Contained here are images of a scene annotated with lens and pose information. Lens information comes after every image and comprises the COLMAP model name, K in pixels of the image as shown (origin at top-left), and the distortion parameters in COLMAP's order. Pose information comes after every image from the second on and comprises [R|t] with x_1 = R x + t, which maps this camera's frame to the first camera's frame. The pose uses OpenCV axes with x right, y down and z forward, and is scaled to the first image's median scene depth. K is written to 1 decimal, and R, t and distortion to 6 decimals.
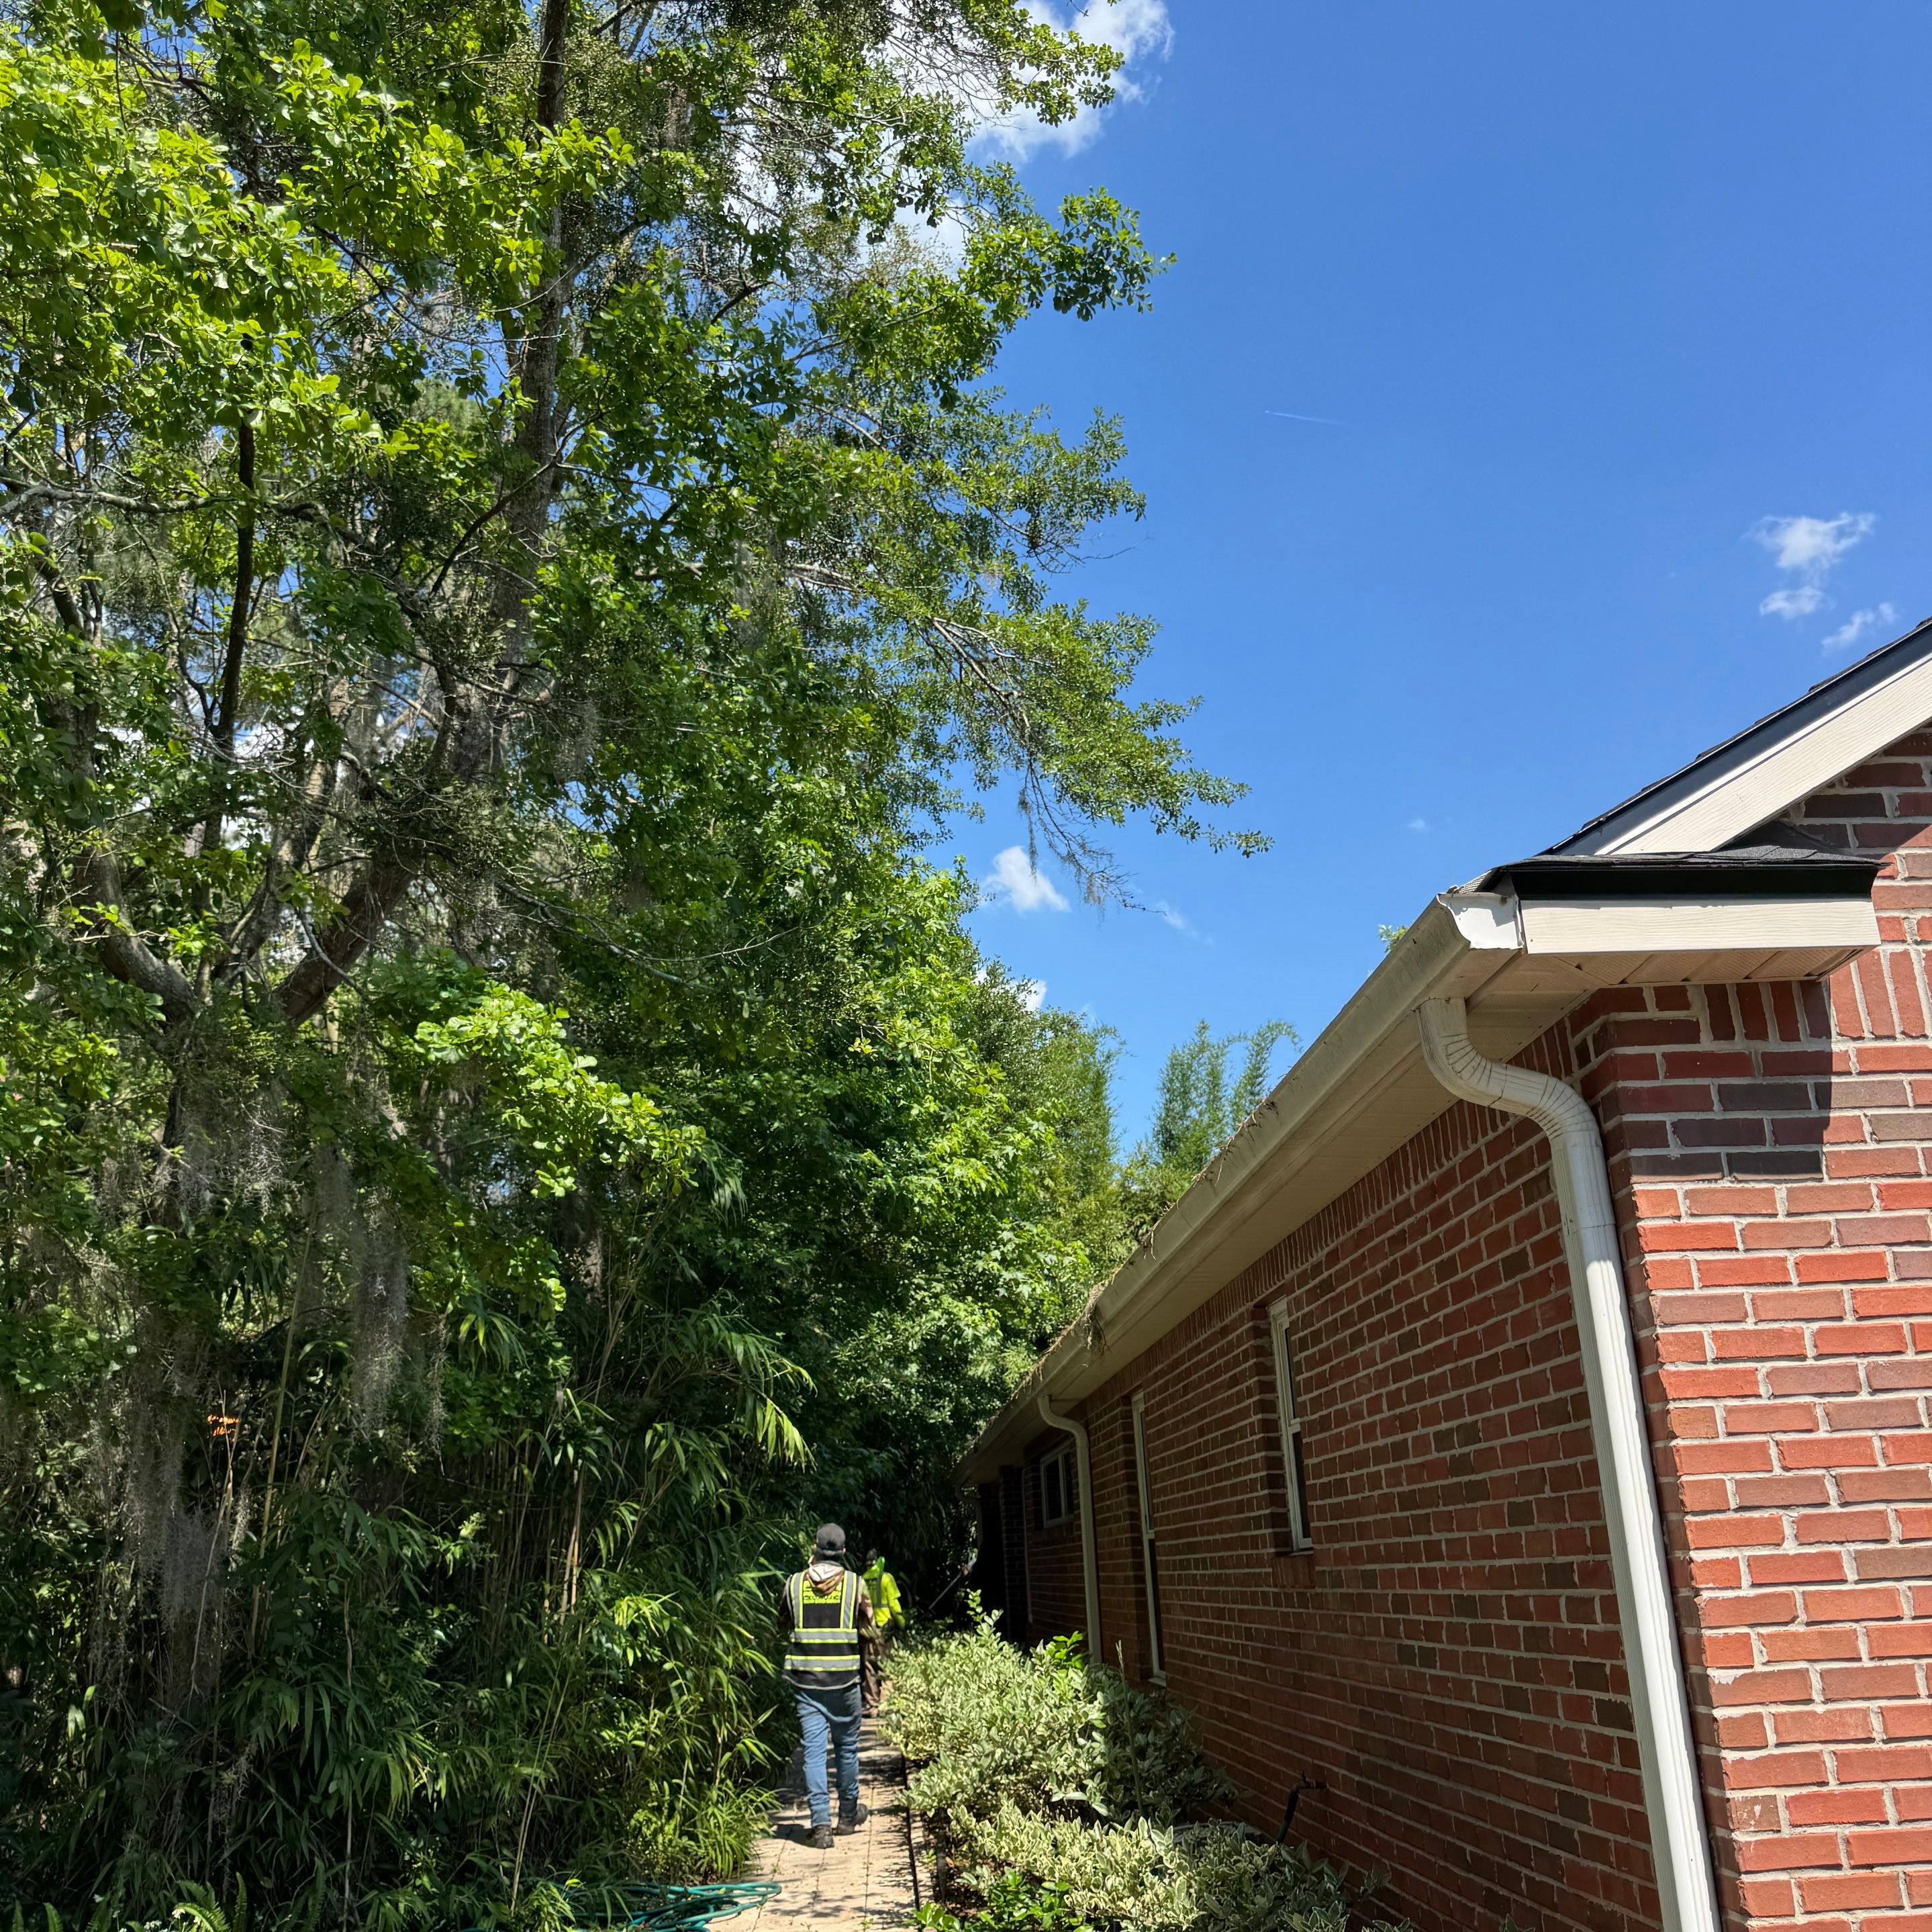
lens RADIAL K [[1745.6, 0, 973.1], [0, 1745.6, 1002.7], [0, 0, 1]] dist [0.051471, -0.057253]
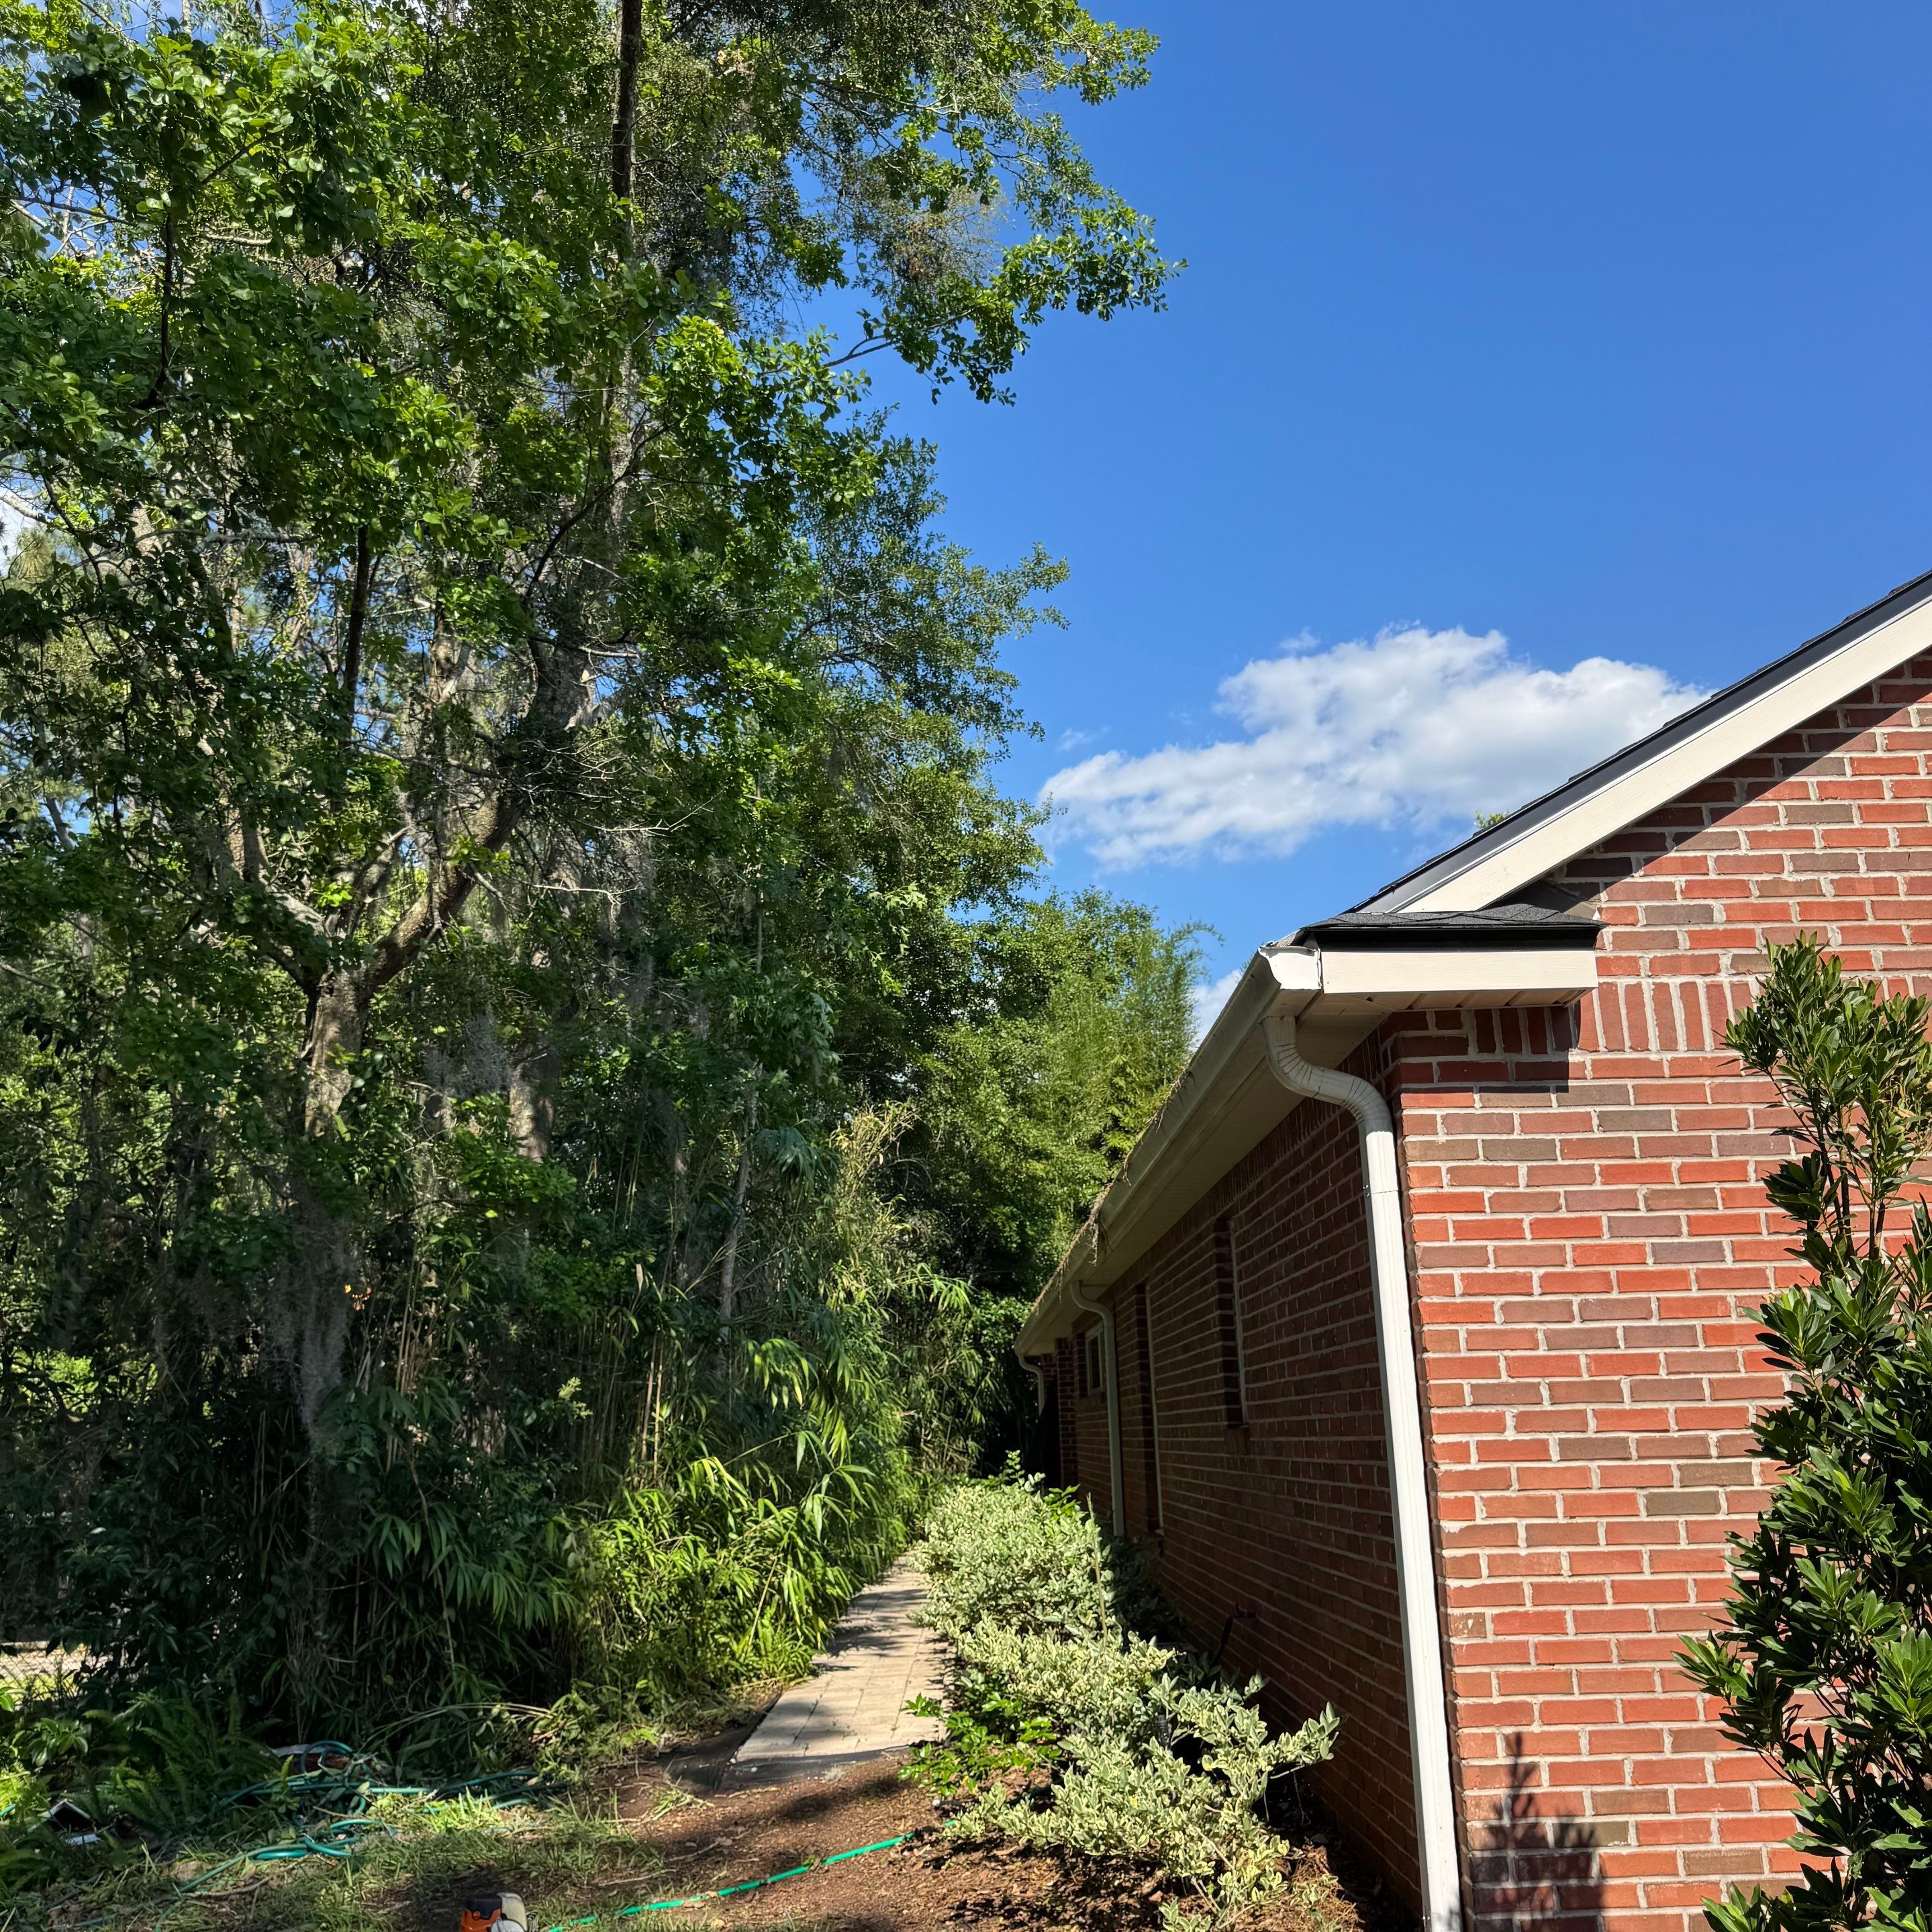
lens RADIAL K [[1762.9, 0, 977.4], [0, 1762.9, 998.7], [0, 0, 1]] dist [0.173457, -0.355284]
pose [[0.998017, 0.007893, -0.062454, 0.133953], [-0.003164, 0.997143, 0.075464, -0.120293], [0.062871, -0.075117, 0.995191, -0.350472]]
